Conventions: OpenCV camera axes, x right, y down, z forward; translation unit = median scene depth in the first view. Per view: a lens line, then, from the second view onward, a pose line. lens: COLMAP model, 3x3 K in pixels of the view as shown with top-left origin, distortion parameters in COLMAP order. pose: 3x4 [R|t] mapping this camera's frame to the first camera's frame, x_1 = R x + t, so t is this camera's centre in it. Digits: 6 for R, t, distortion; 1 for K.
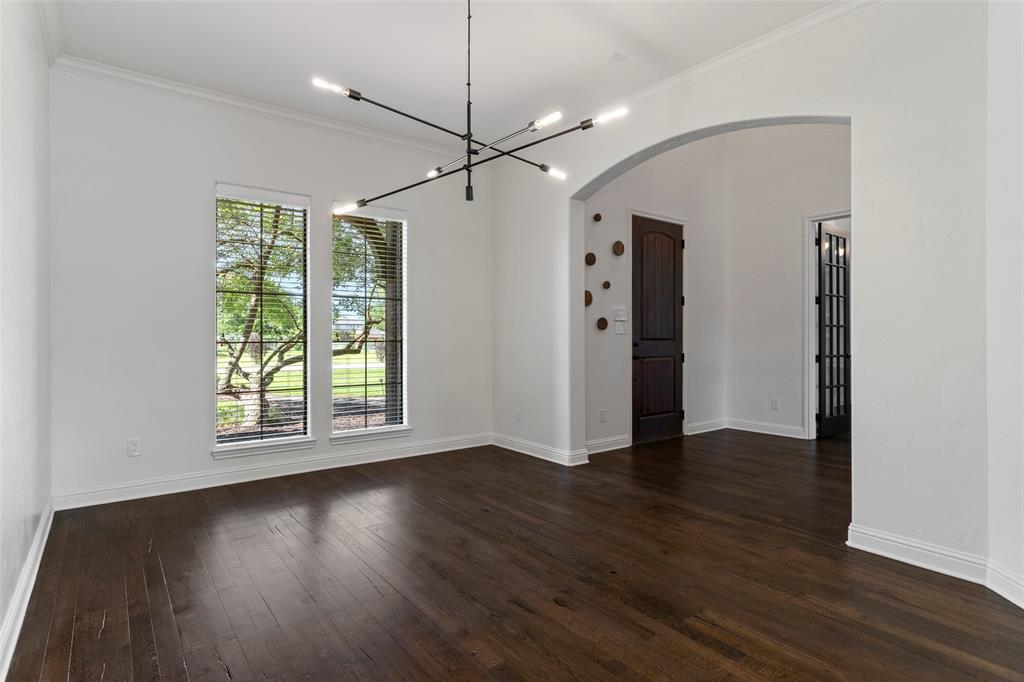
lens RADIAL K [[541.9, 0, 514.4], [0, 541.9, 337.4], [0, 0, 1]] dist [-0.002356, 0.001653]
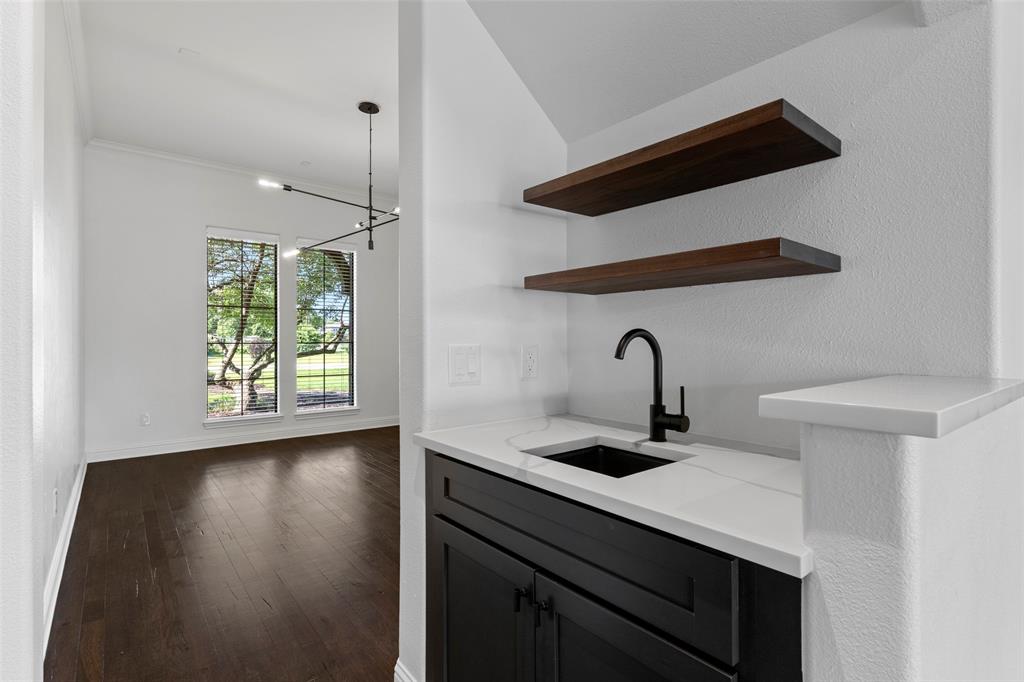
lens RADIAL K [[486.8, 0, 507.5], [0, 486.8, 340.1], [0, 0, 1]] dist [0.003842, -0.001275]
pose [[0.999559, 0.000915, 0.029682, 0.157592], [-0.000885, 0.999999, -0.001008, 0.002072], [-0.029683, 0.000981, 0.999559, -0.231935]]
